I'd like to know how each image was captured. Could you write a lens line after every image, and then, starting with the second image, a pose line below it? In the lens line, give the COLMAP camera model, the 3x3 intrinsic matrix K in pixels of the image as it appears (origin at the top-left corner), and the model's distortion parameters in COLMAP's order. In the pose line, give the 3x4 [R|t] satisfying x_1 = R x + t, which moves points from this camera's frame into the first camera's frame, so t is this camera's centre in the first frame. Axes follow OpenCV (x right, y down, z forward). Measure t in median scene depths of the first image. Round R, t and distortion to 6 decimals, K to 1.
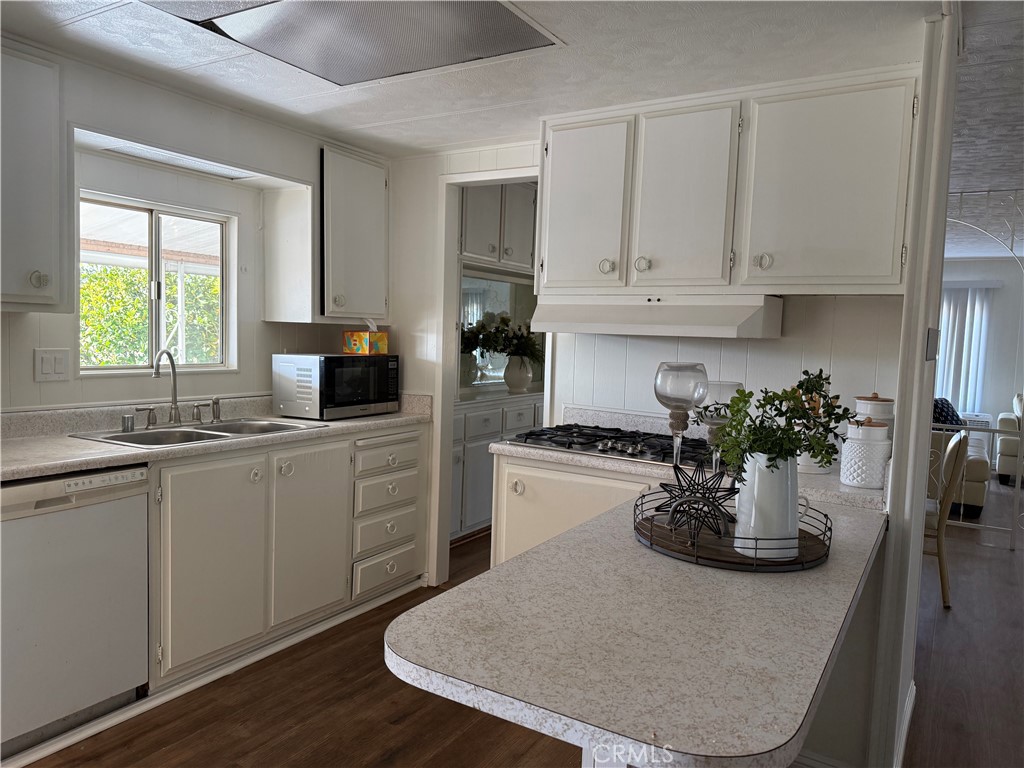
lens RADIAL K [[719.5, 0, 509.5], [0, 719.5, 384.3], [0, 0, 1]] dist [0.042495, -0.051785]
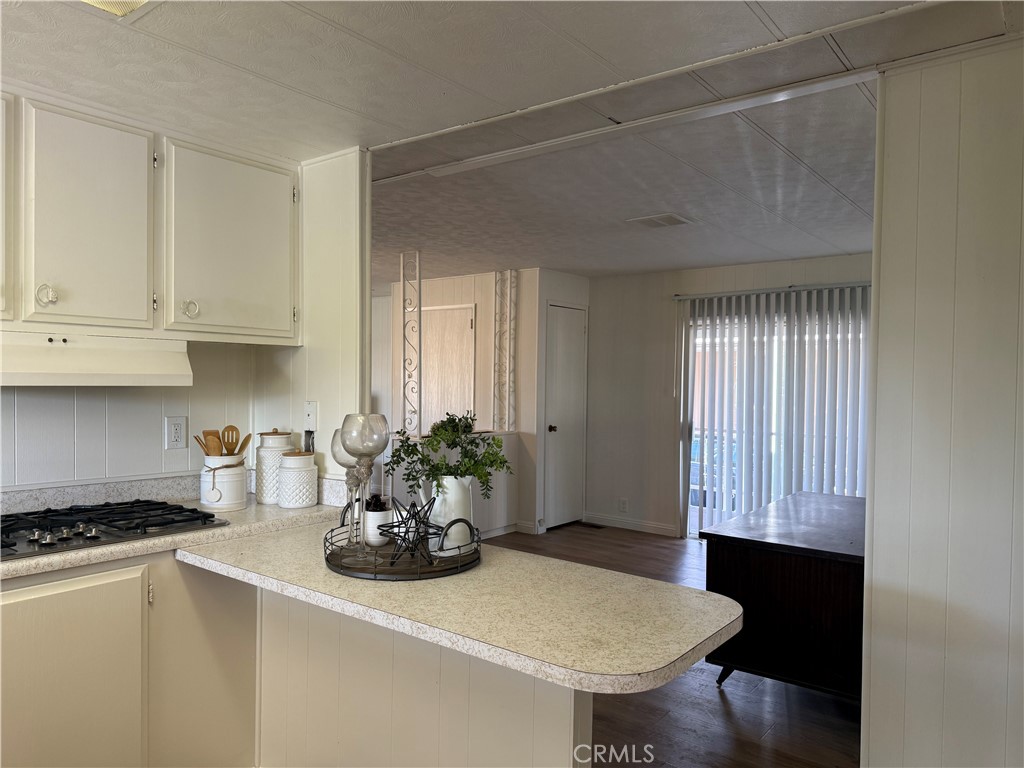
lens RADIAL K [[719.5, 0, 510.2], [0, 719.5, 389.0], [0, 0, 1]] dist [0.042495, -0.051785]
pose [[0.107304, -0.045193, 0.993199, -0.552389], [0.065585, 0.997112, 0.038285, -0.063889], [-0.992061, 0.061030, 0.109958, 0.437929]]
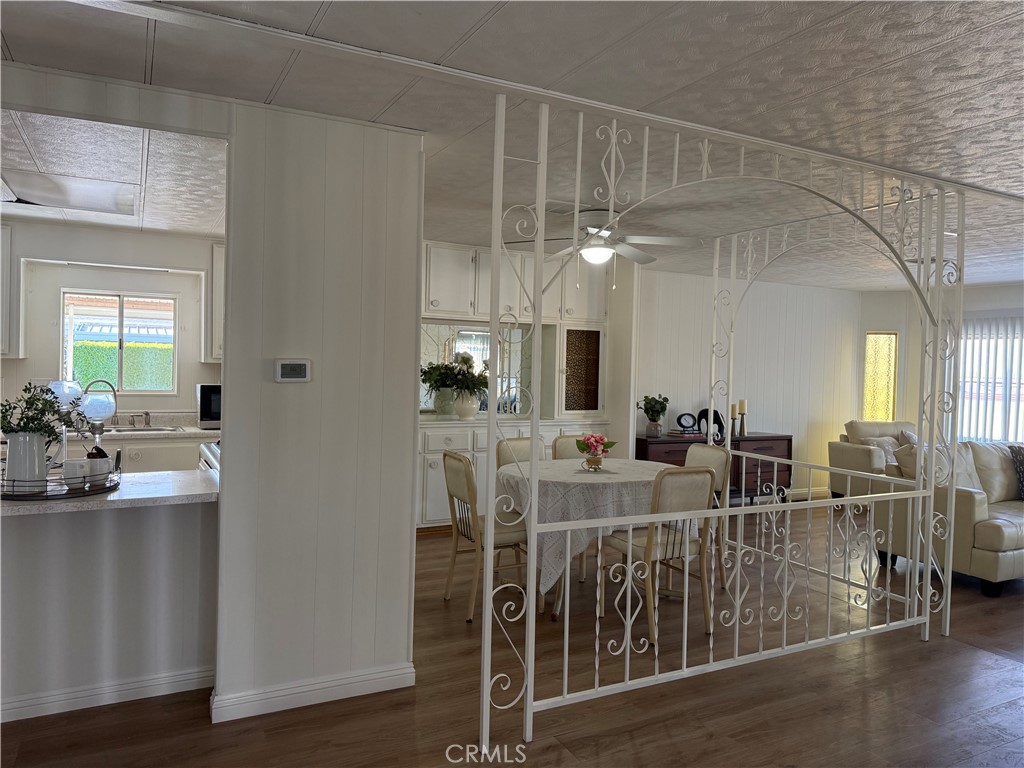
lens RADIAL K [[719.5, 0, 530.0], [0, 719.5, 368.7], [0, 0, 1]] dist [0.042495, -0.051785]
pose [[0.871209, -0.009014, -0.490829, 1.333734], [-0.032733, 0.996540, -0.076401, 0.024123], [0.489819, 0.082628, 0.867900, 0.050781]]
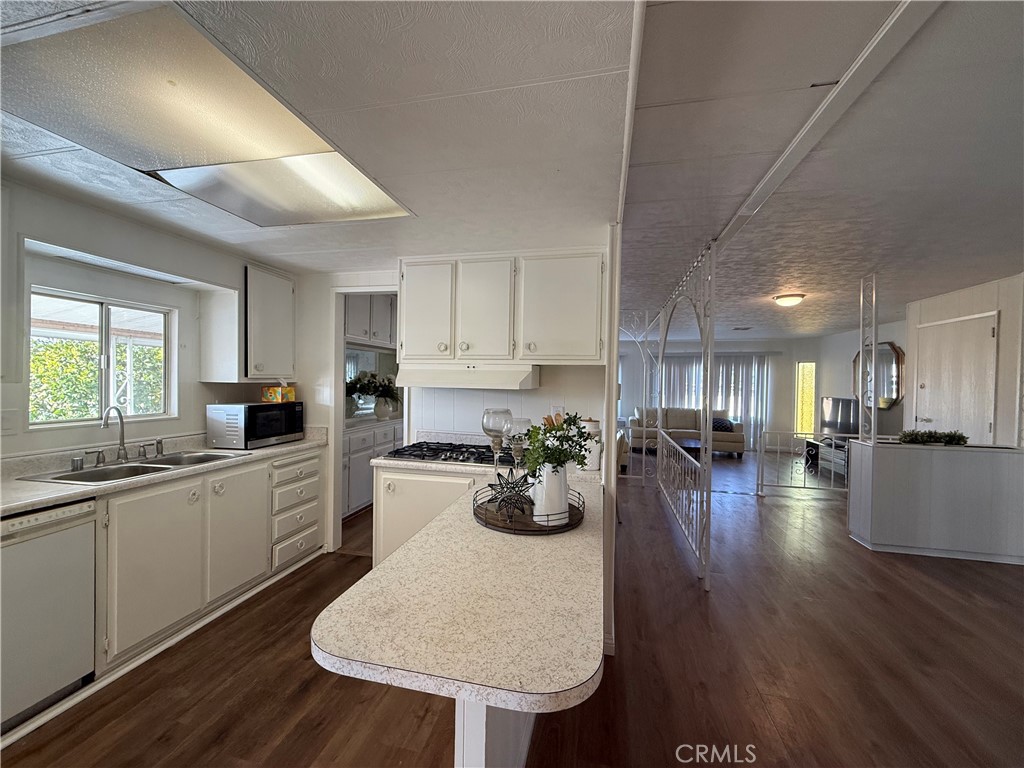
lens RADIAL K [[407.6, 0, 507.6], [0, 407.6, 385.3], [0, 0, 1]] dist [-0.004031, 0.001834]
pose [[0.948197, -0.021956, 0.316924, -0.024228], [0.038617, 0.998177, -0.046384, -0.027139], [-0.315328, 0.056220, 0.947316, 0.063252]]
